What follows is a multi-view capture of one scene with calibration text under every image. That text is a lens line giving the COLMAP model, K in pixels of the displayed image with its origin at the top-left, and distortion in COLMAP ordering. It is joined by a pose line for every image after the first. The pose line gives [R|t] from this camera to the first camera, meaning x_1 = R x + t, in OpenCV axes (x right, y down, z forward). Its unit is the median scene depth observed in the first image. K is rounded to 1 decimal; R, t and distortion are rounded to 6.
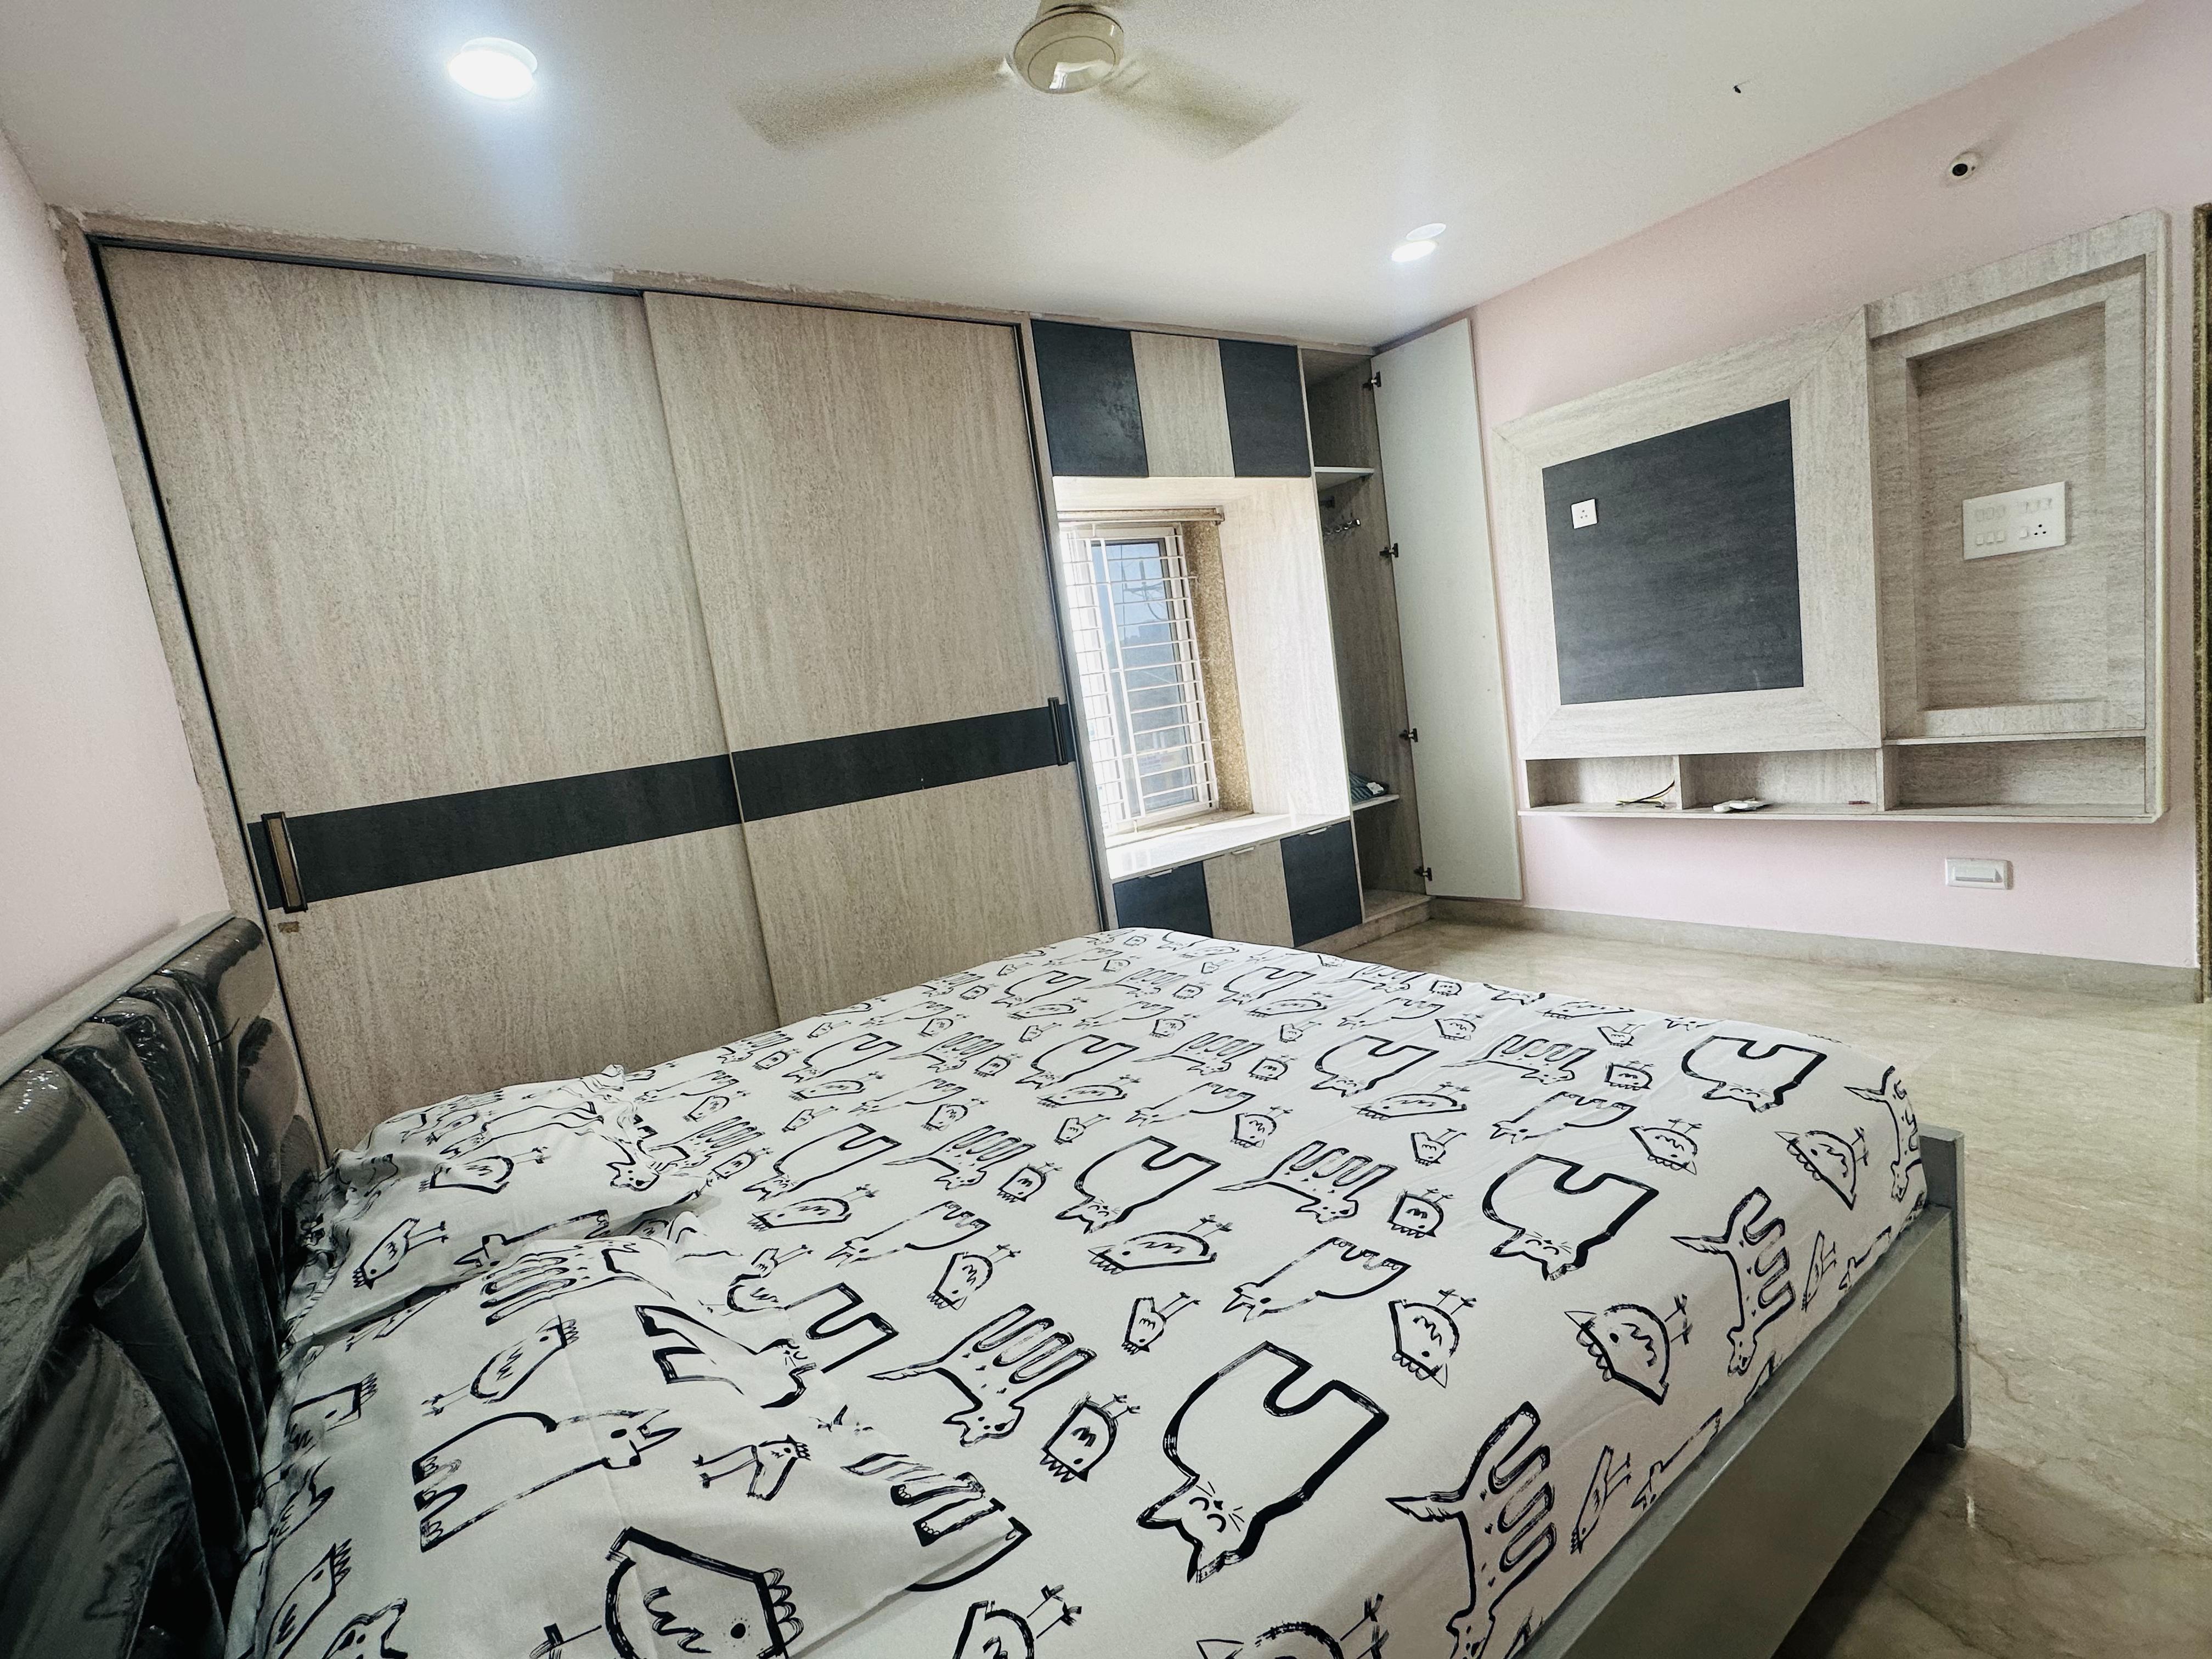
lens RADIAL K [[1023.9, 0, 1100.0], [0, 1023.9, 845.2], [0, 0, 1]] dist [0.002276, 0.000150]
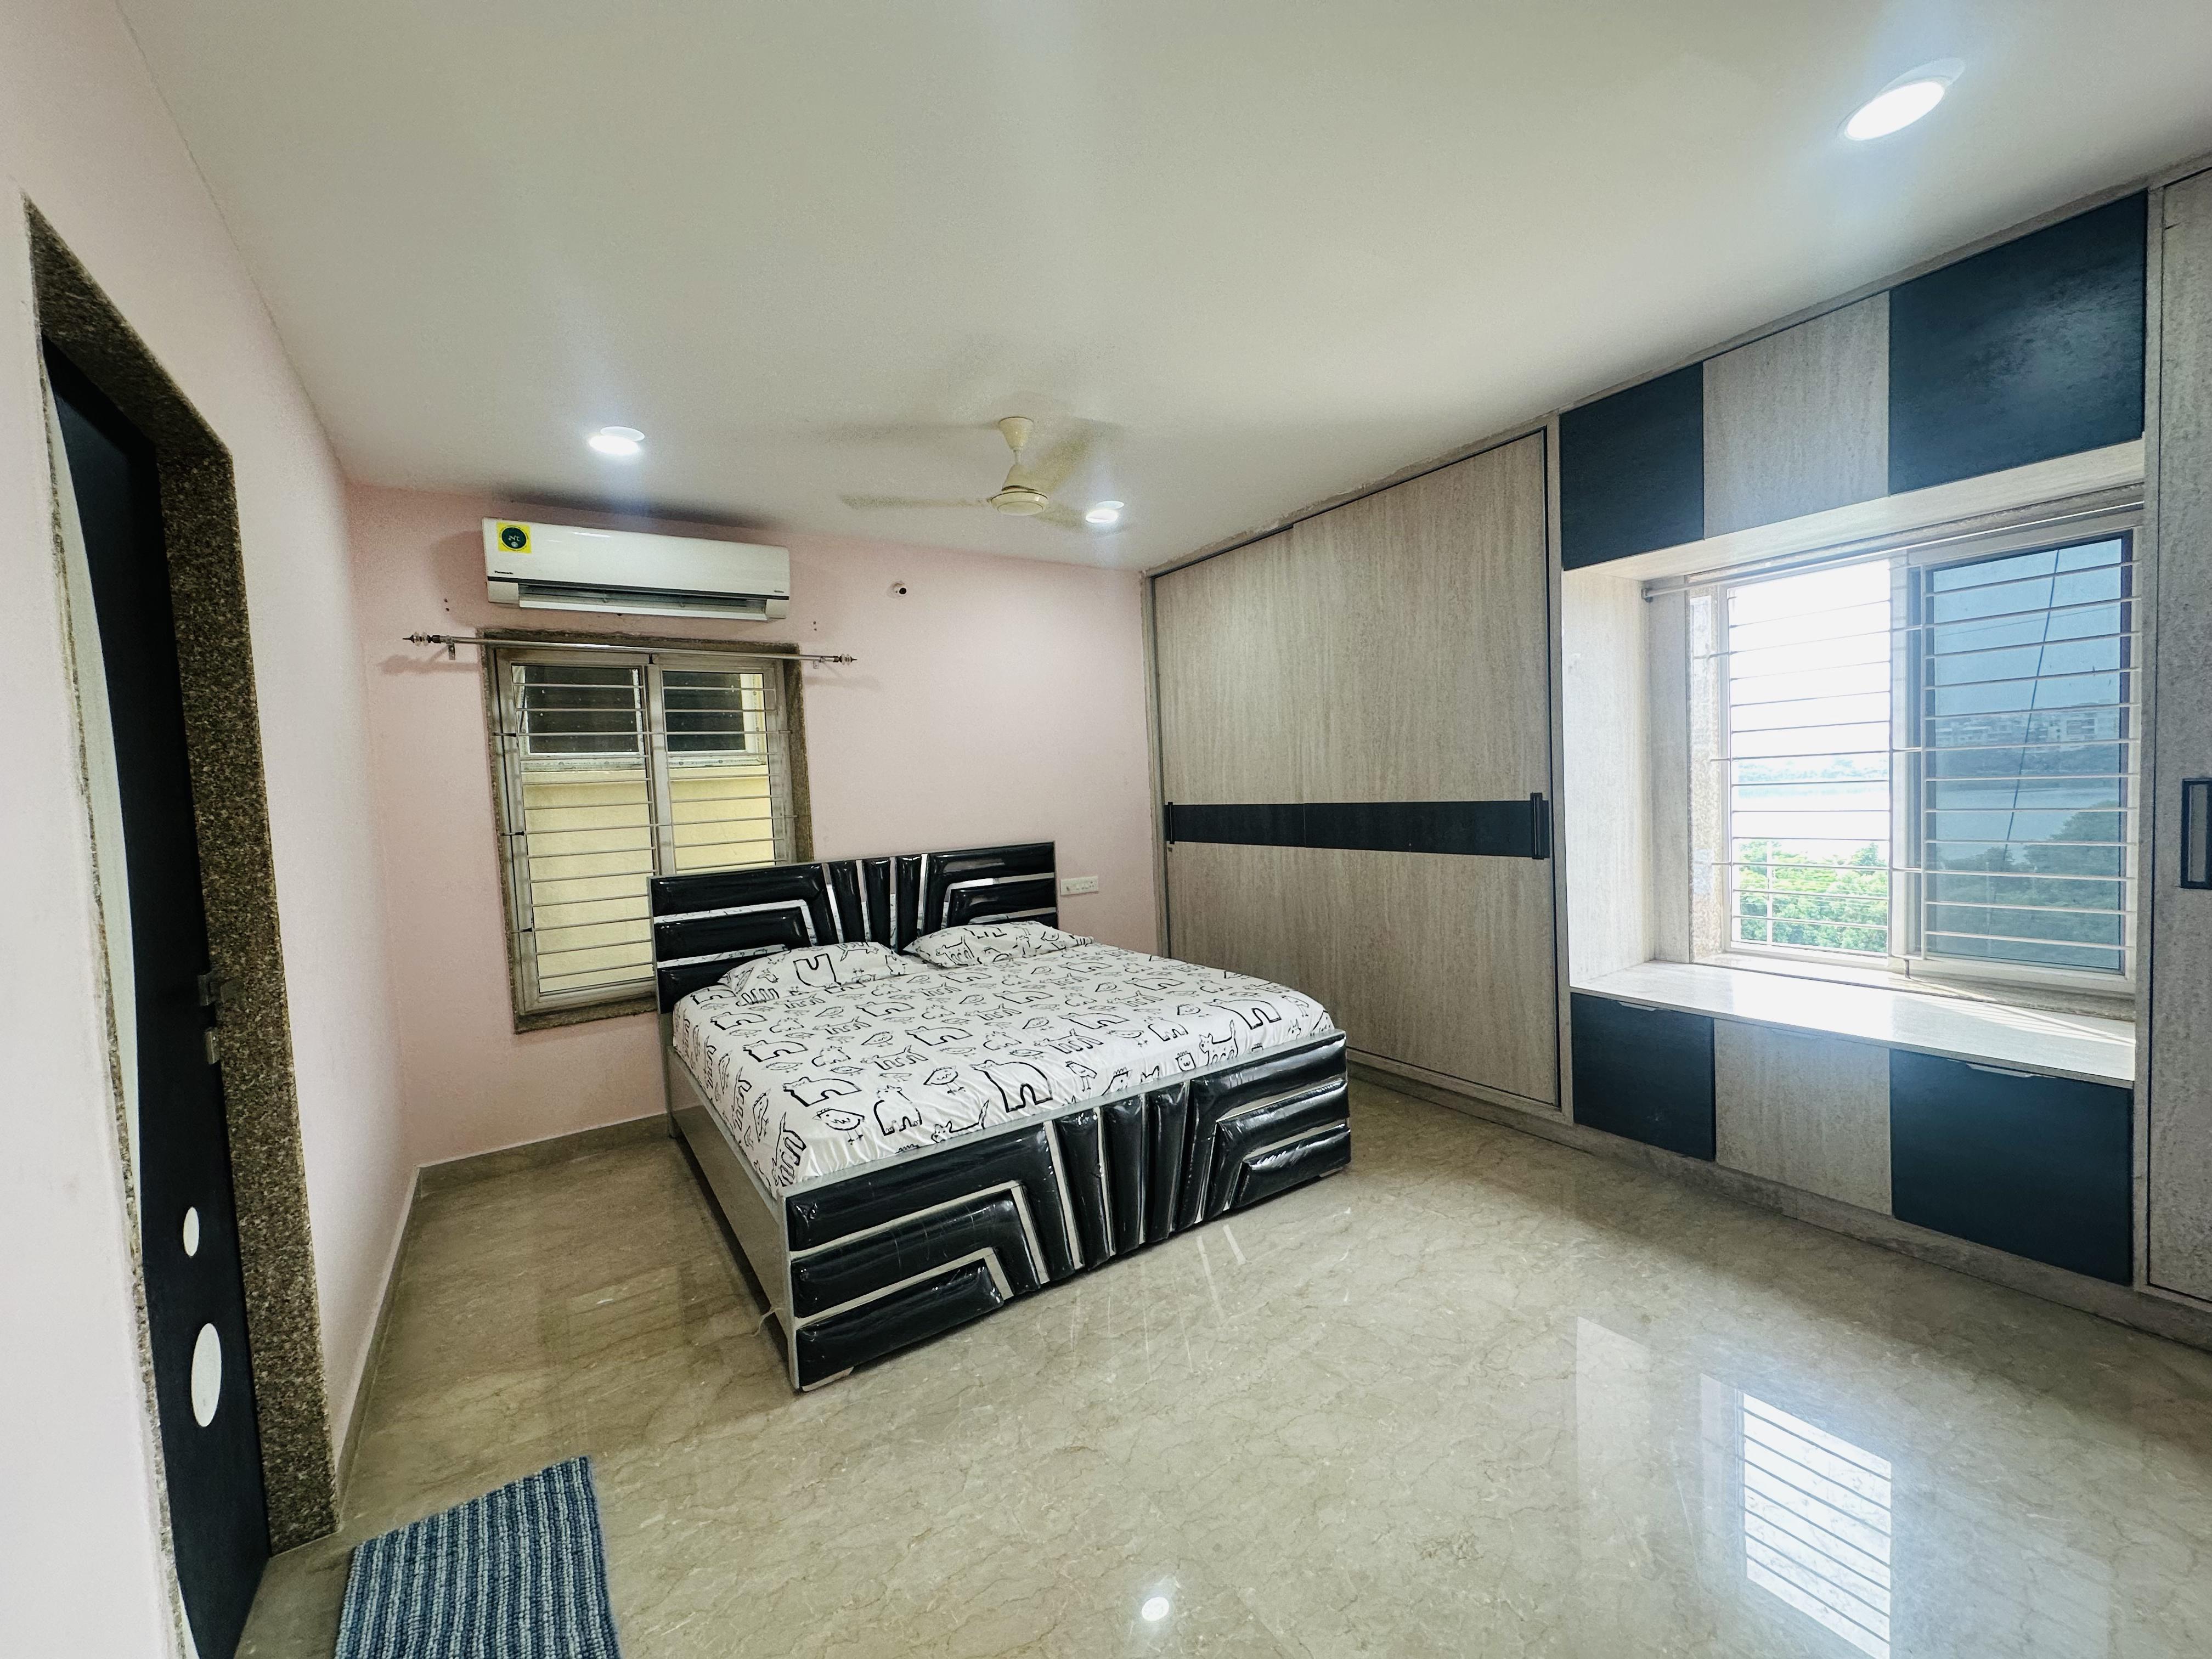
lens RADIAL K [[891.4, 0, 1099.6], [0, 891.4, 823.7], [0, 0, 1]] dist [0.025089, 0.000068]
pose [[-0.009115, 0.187756, -0.982173, 0.931007], [-0.087454, 0.978301, 0.187827, -0.269518], [0.996127, 0.087607, 0.007503, 0.624585]]
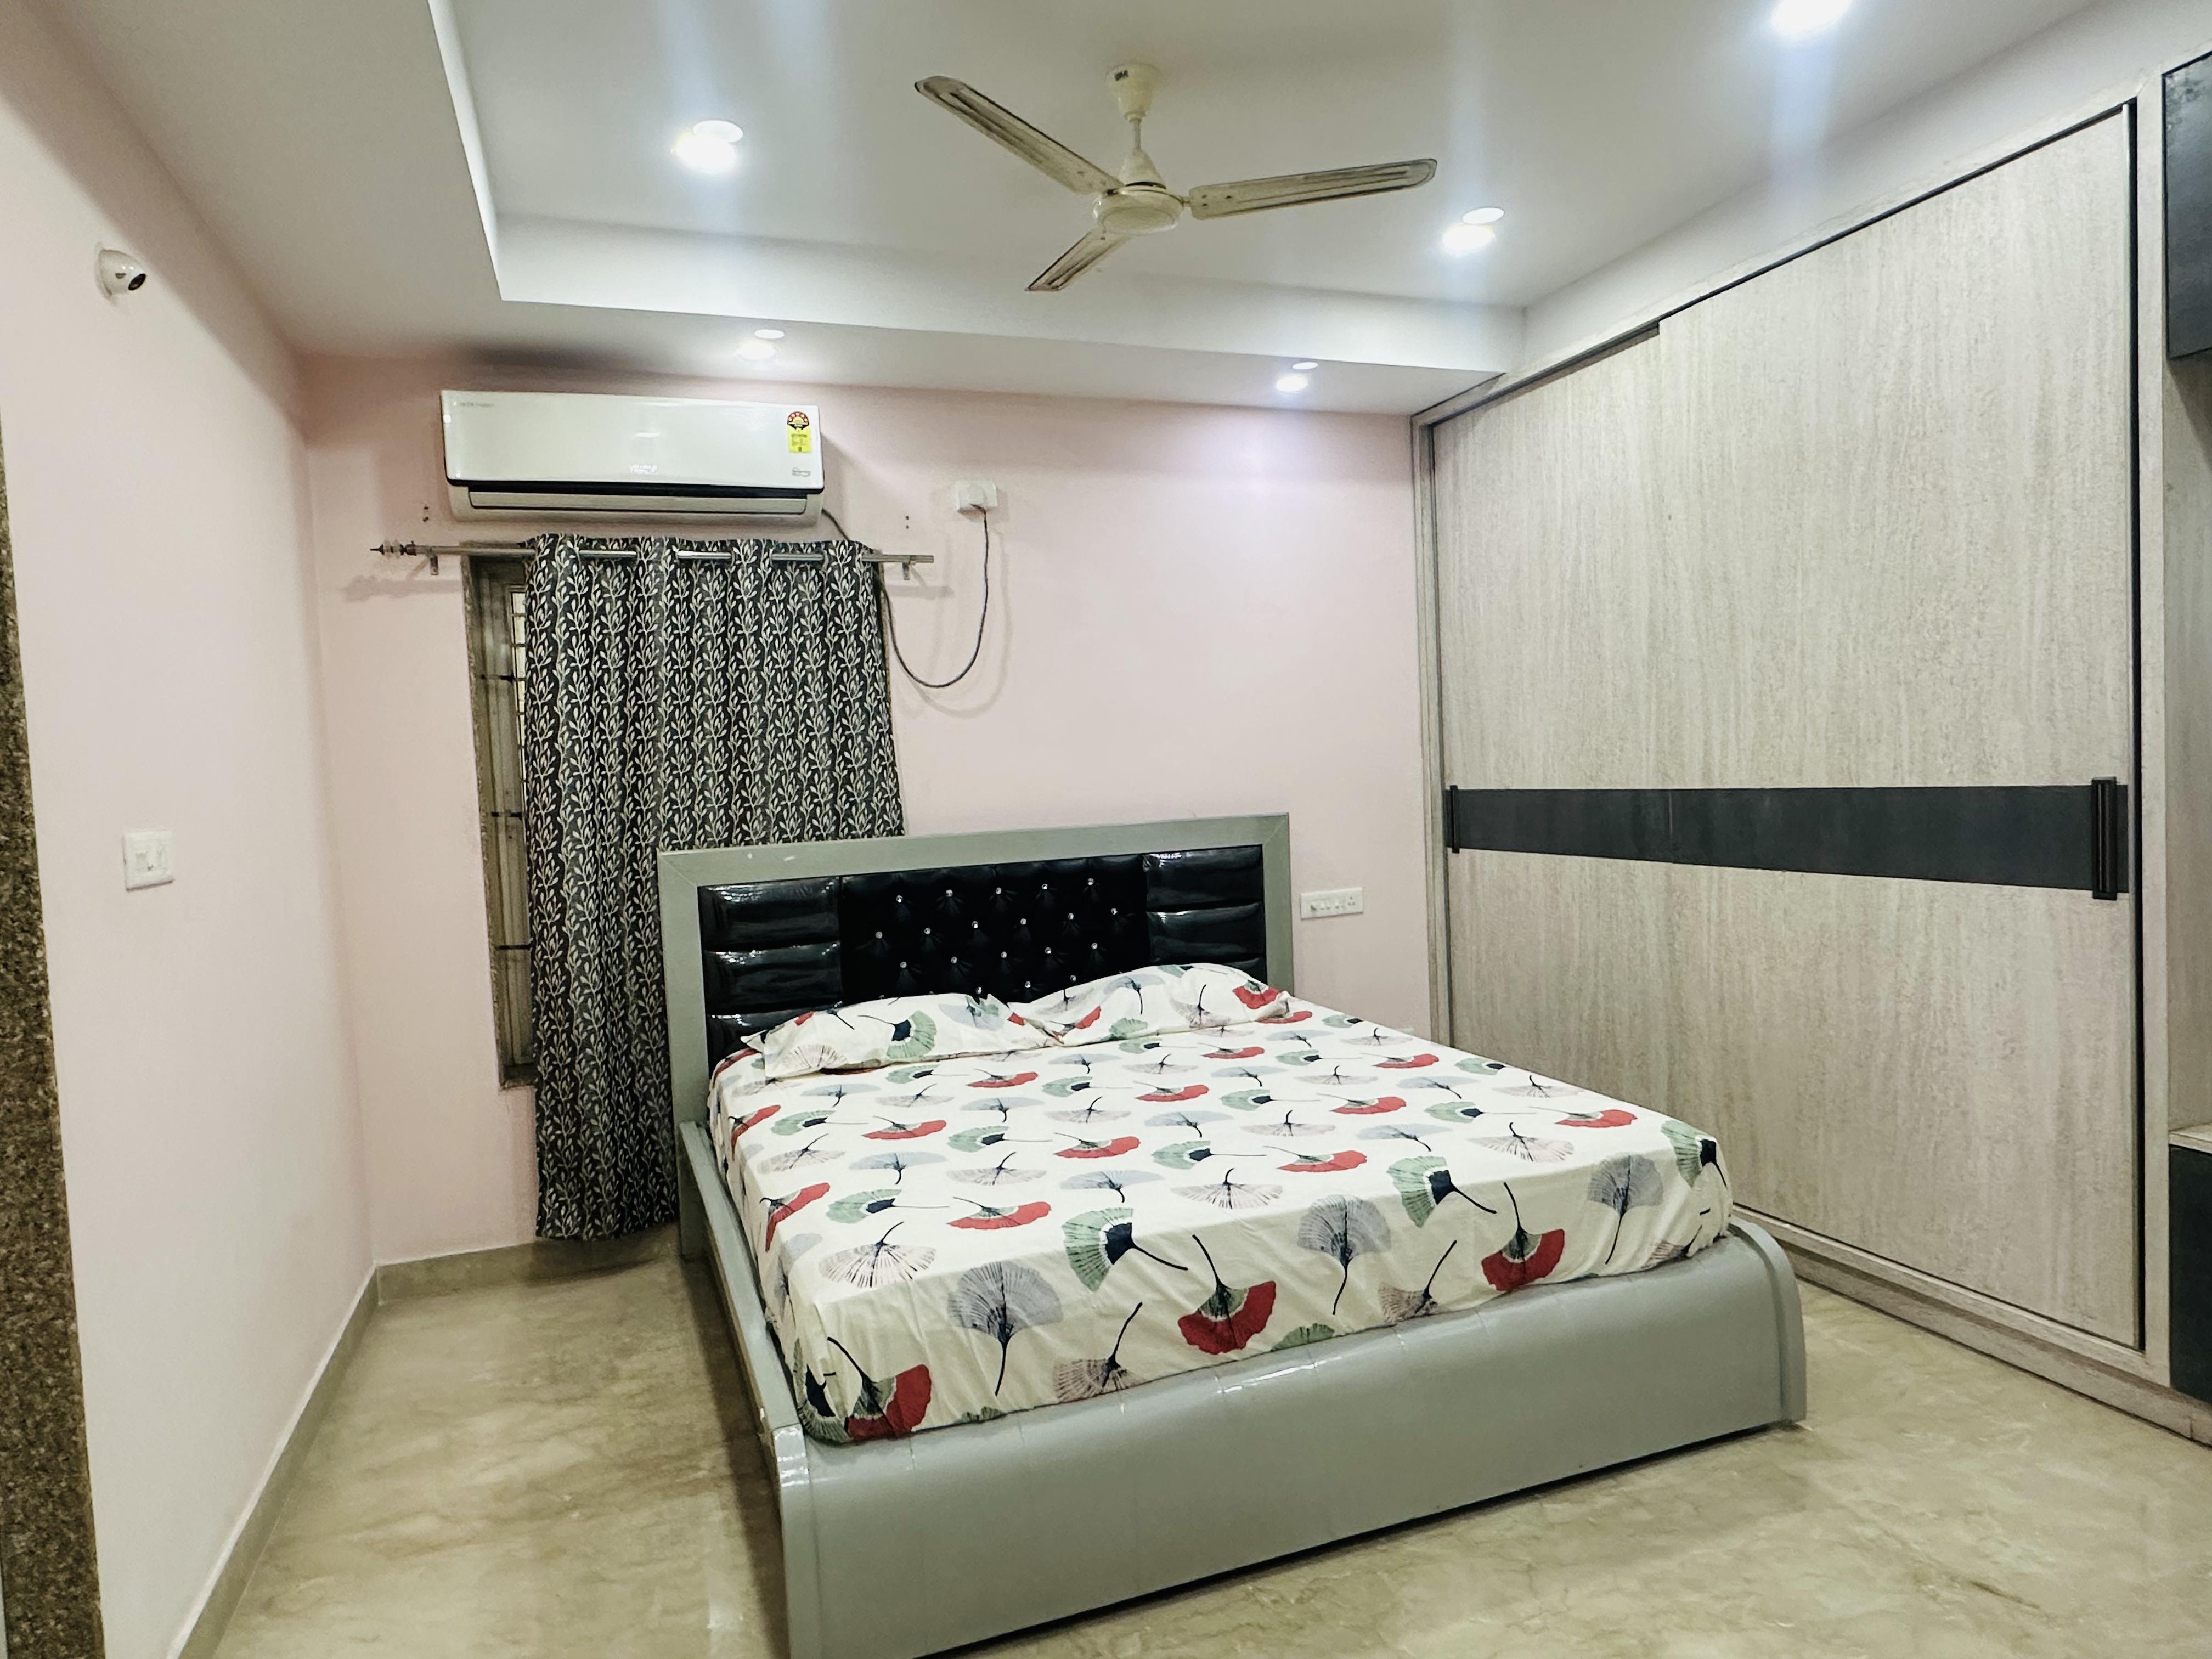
lens RADIAL K [[1343.7, 0, 1108.7], [0, 1343.7, 830.3], [0, 0, 1]] dist [-0.000869, -0.000286]
pose [[-0.226924, 0.197148, -0.953749, 0.856670], [-0.061257, 0.974469, 0.216005, -0.264246], [0.971984, 0.107440, -0.209054, 0.703639]]
